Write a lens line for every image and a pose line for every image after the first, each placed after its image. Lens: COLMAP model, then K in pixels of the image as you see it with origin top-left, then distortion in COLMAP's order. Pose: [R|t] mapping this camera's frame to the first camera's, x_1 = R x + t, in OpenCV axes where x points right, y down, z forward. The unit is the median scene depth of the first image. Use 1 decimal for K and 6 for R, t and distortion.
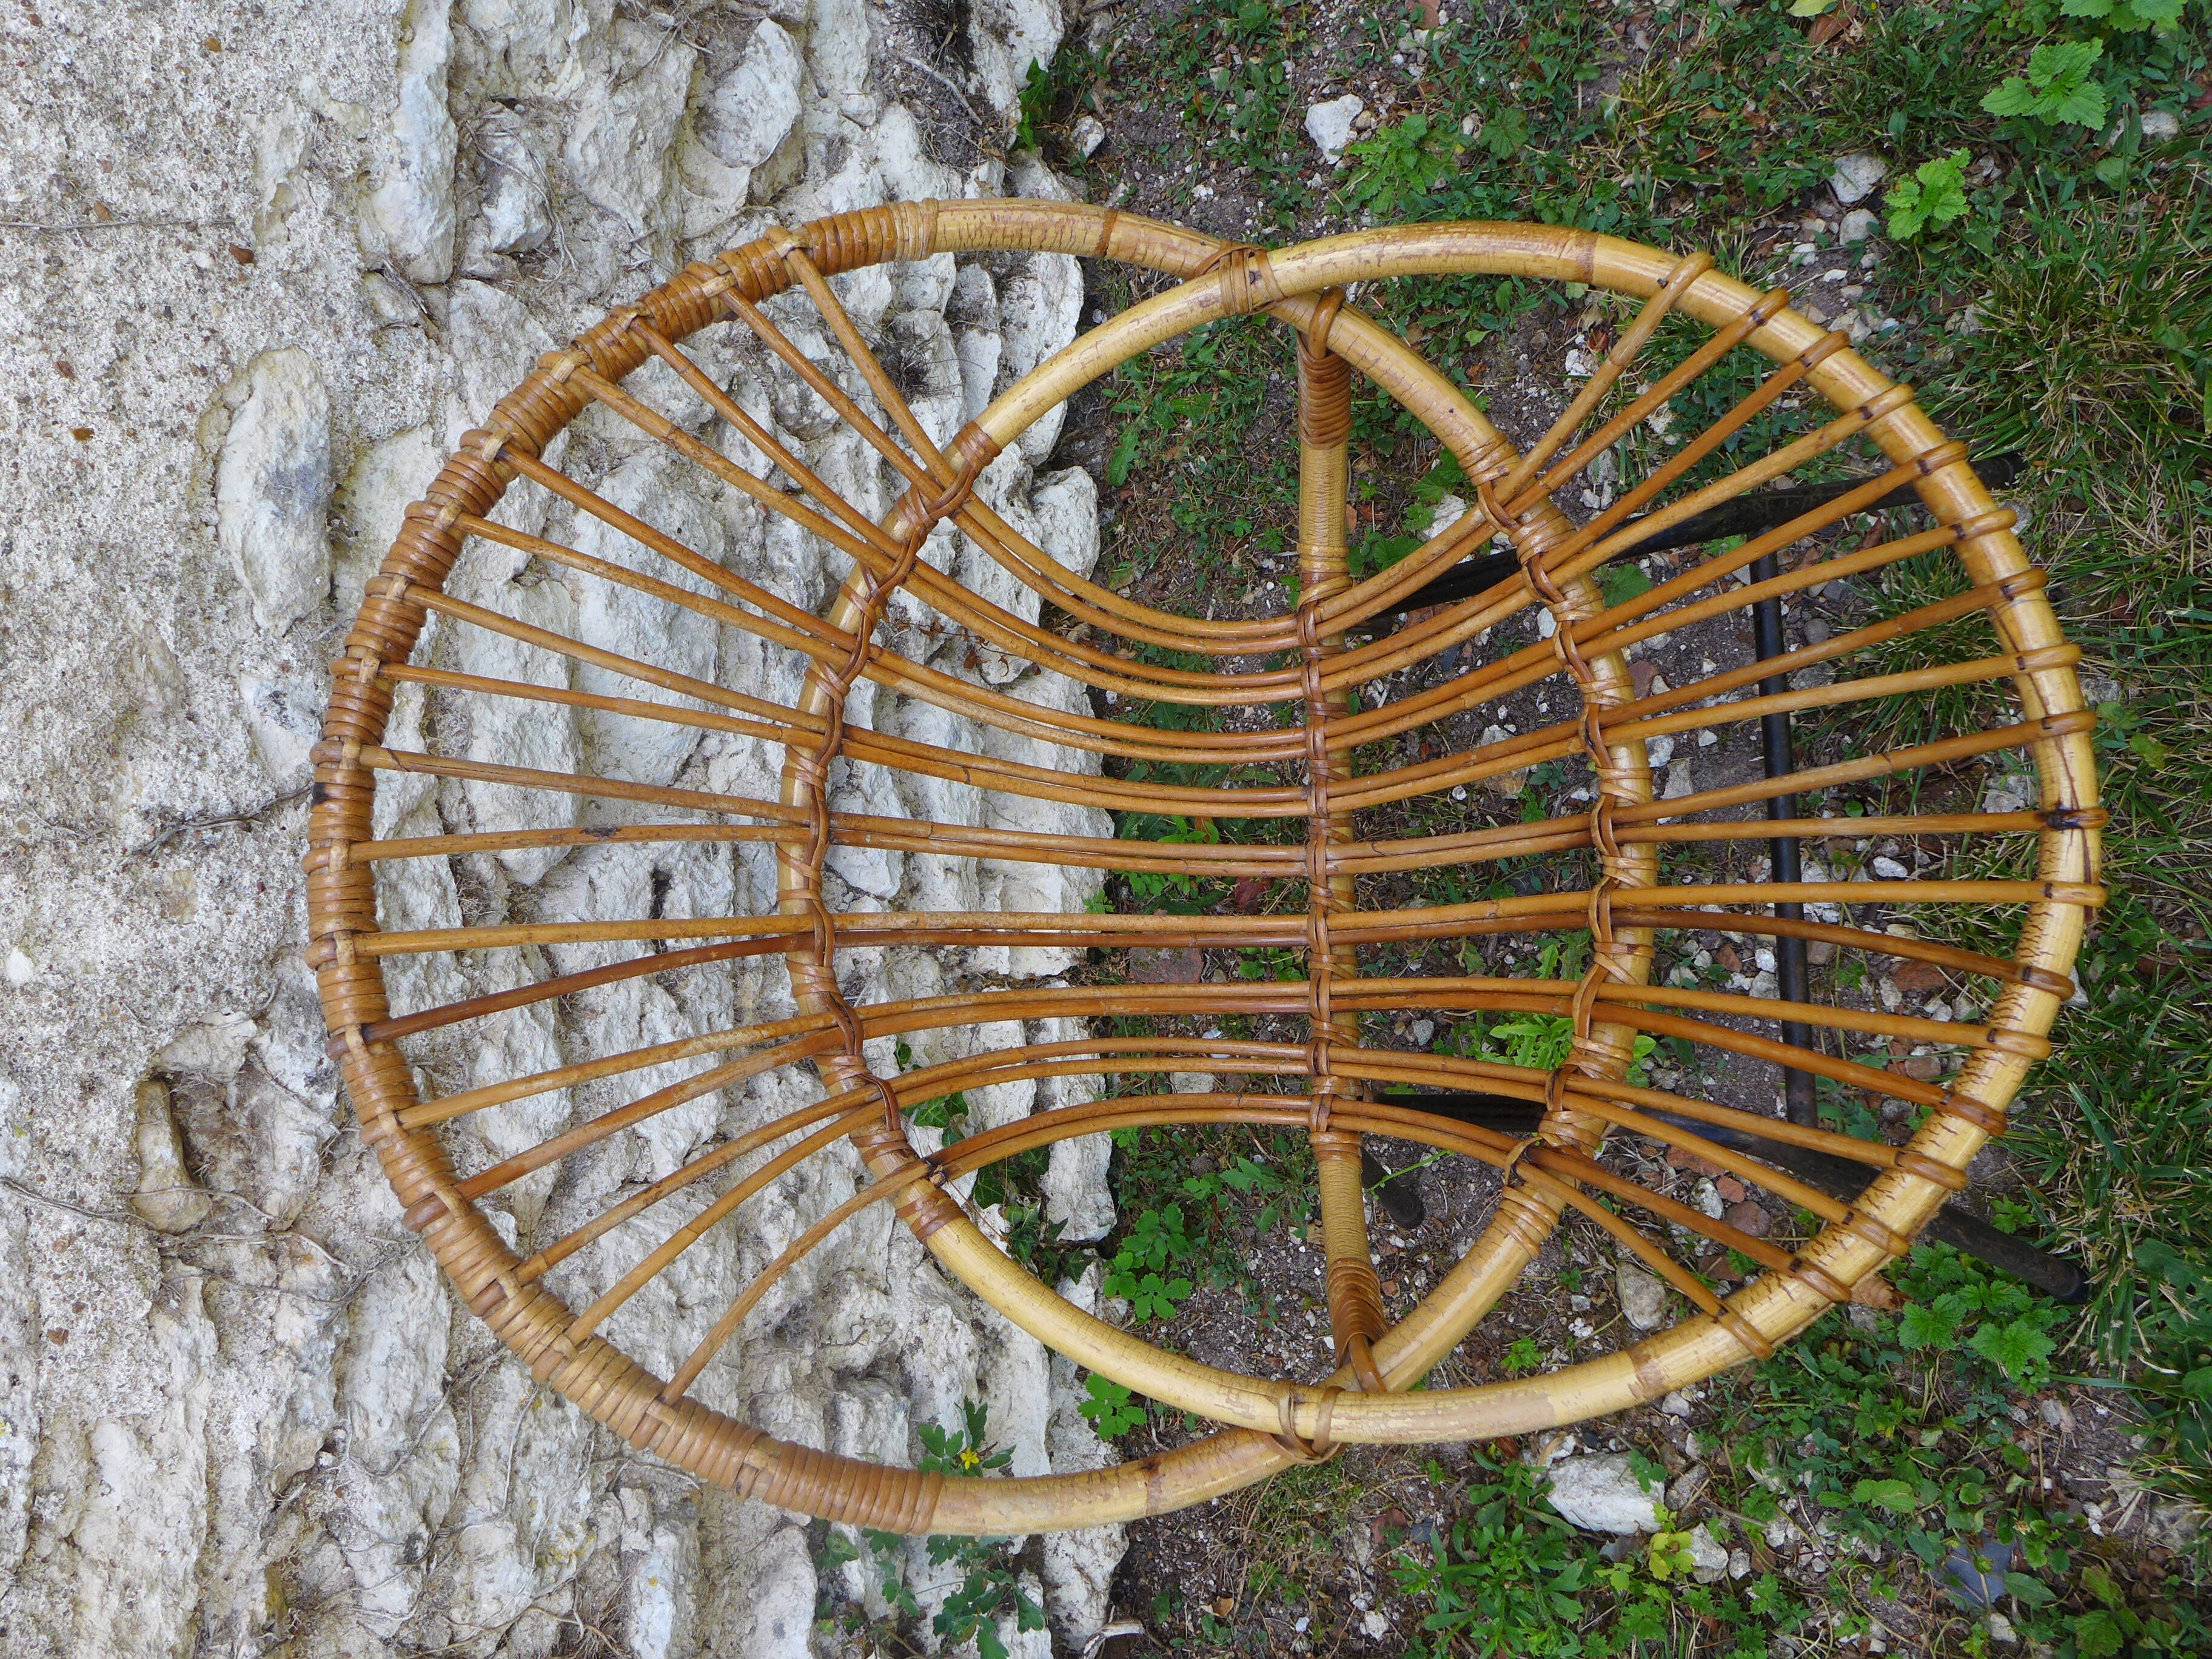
lens RADIAL K [[1600.3, 0, 1100.4], [0, 1600.3, 829.5], [0, 0, 1]] dist [-0.070999, 0.041330]
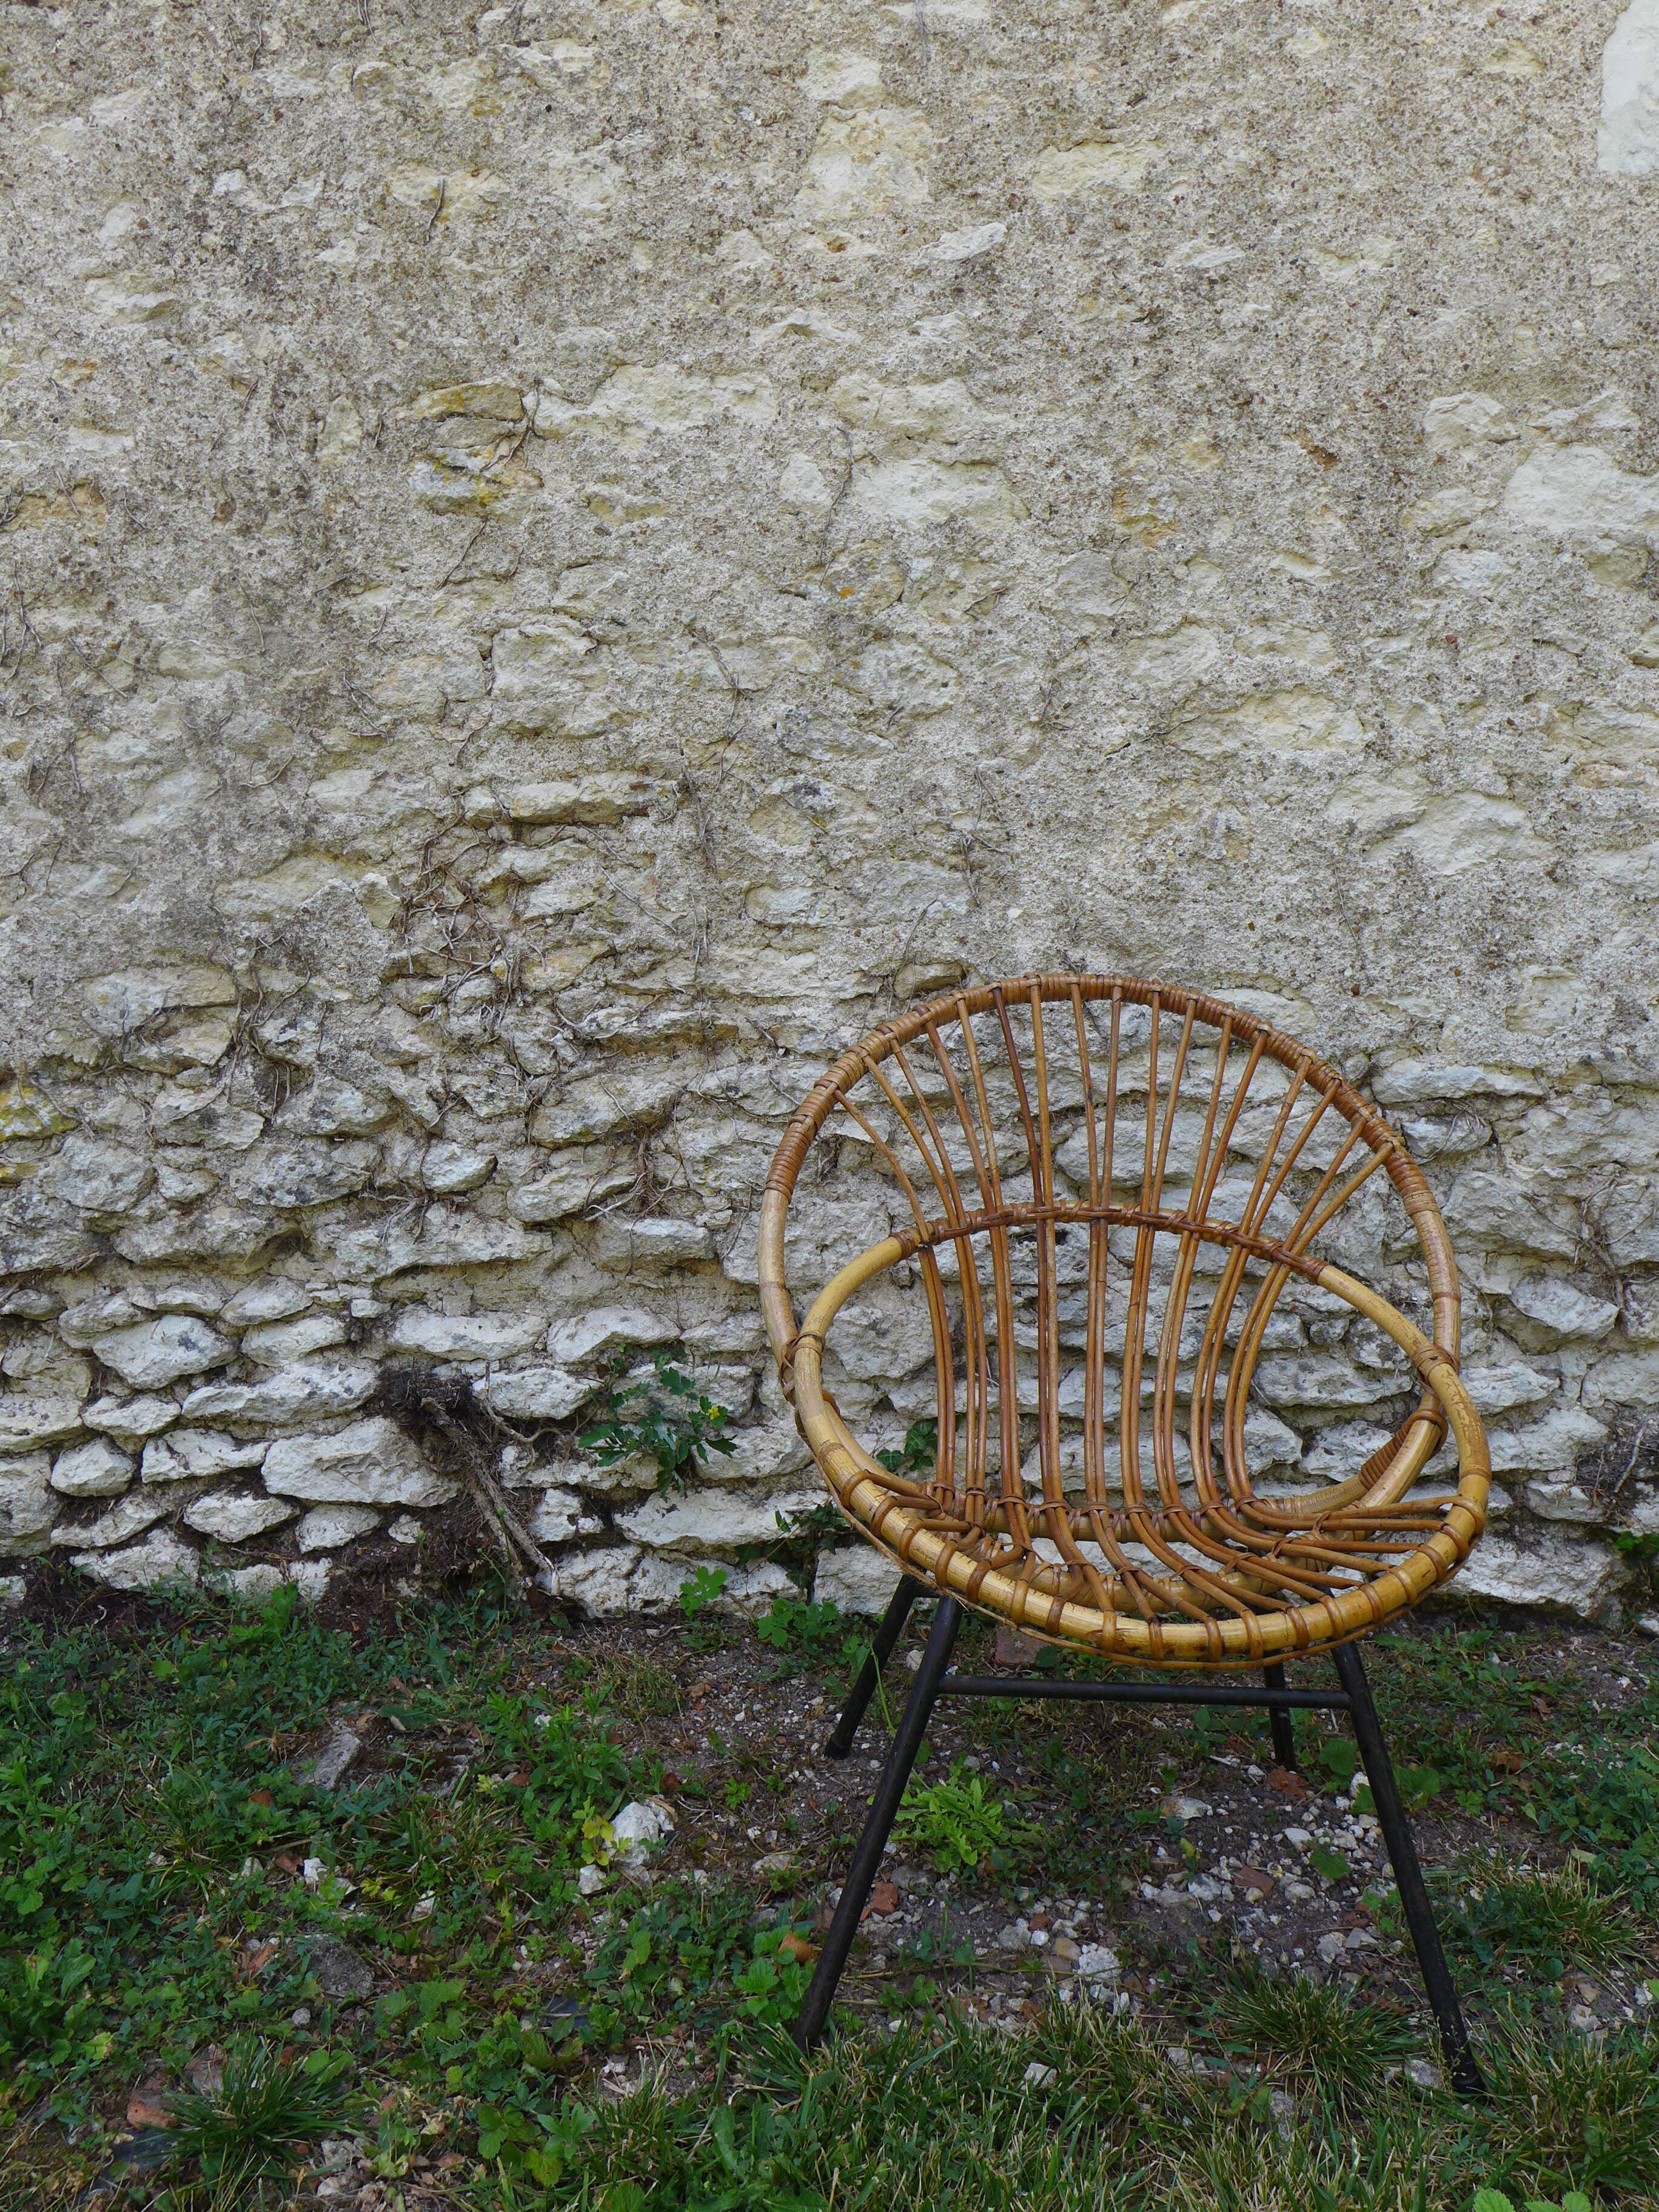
lens RADIAL K [[1600.3, 0, 816.9], [0, 1600.3, 1102.2], [0, 0, 1]] dist [-0.070999, 0.041330]
pose [[-0.050744, 0.717083, -0.695139, 1.074167], [-0.989970, 0.055775, 0.129801, 0.076787], [0.131849, 0.694753, 0.707060, -0.487212]]
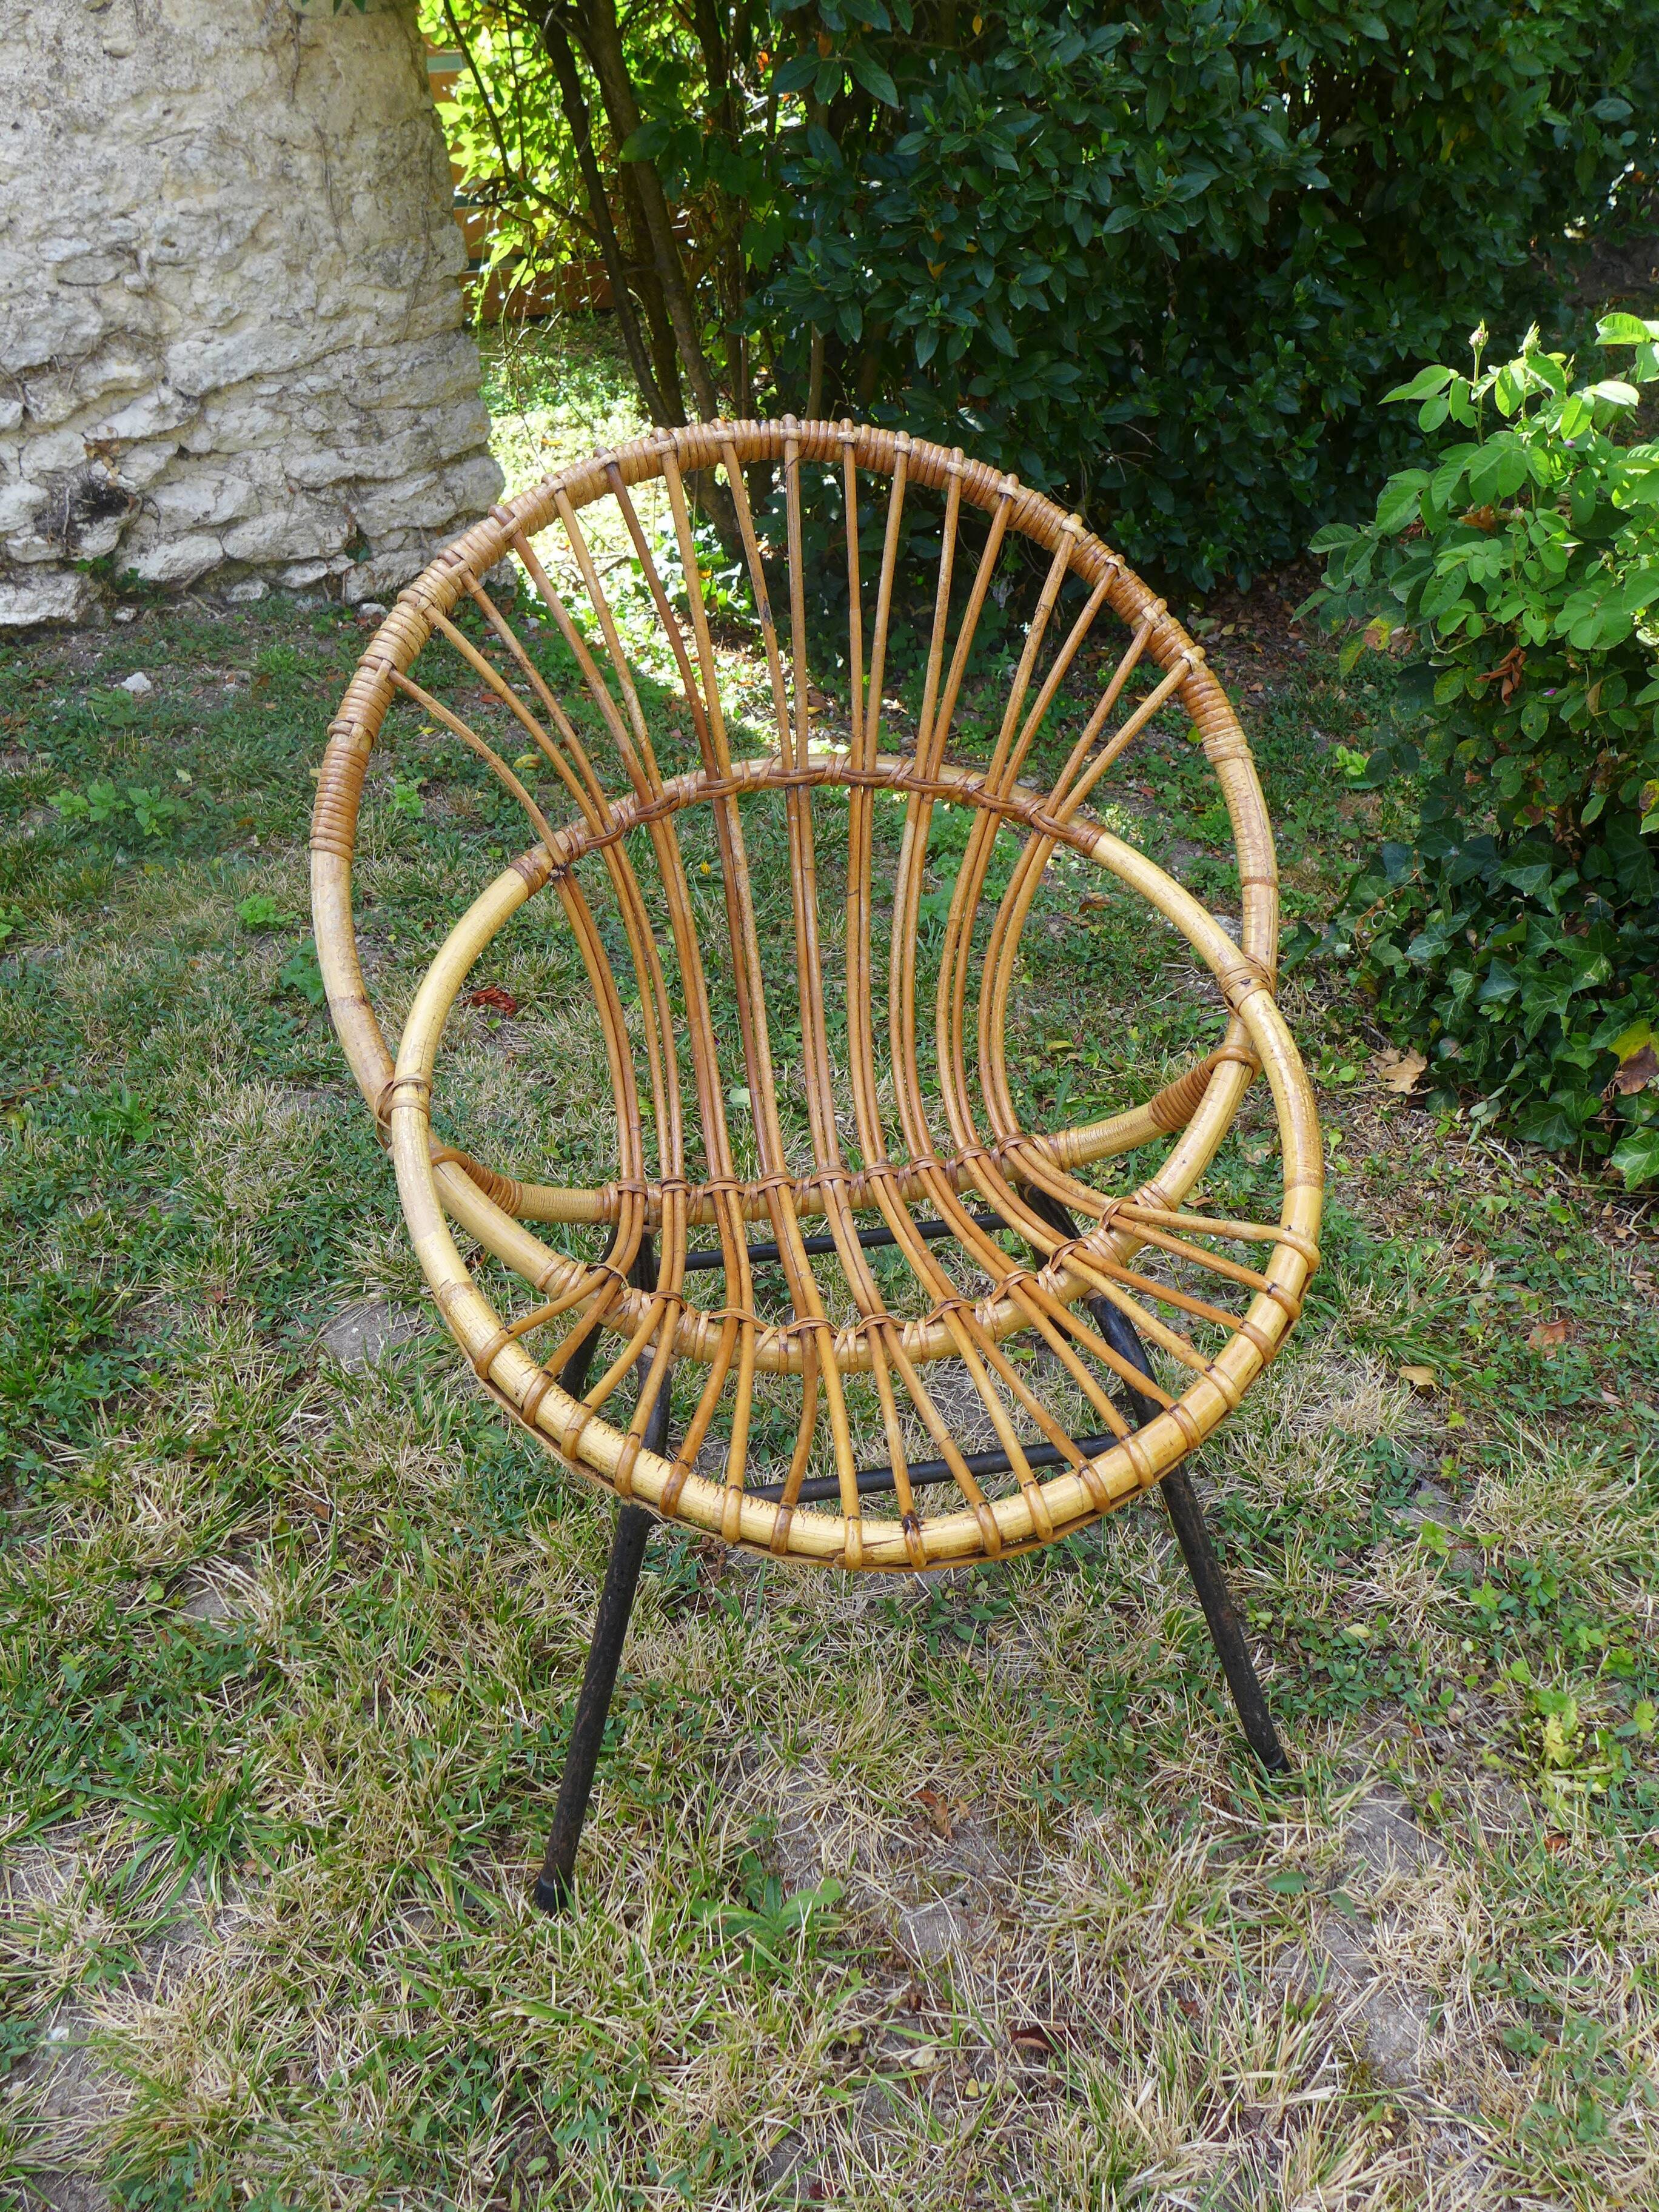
lens RADIAL K [[1600.3, 0, 819.9], [0, 1600.3, 1098.4], [0, 0, 1]] dist [-0.070999, 0.041330]
pose [[0.138261, 0.951145, -0.276056, 0.477936], [-0.988499, 0.149769, 0.020939, -0.009390], [0.061260, 0.269986, 0.960914, -0.258500]]
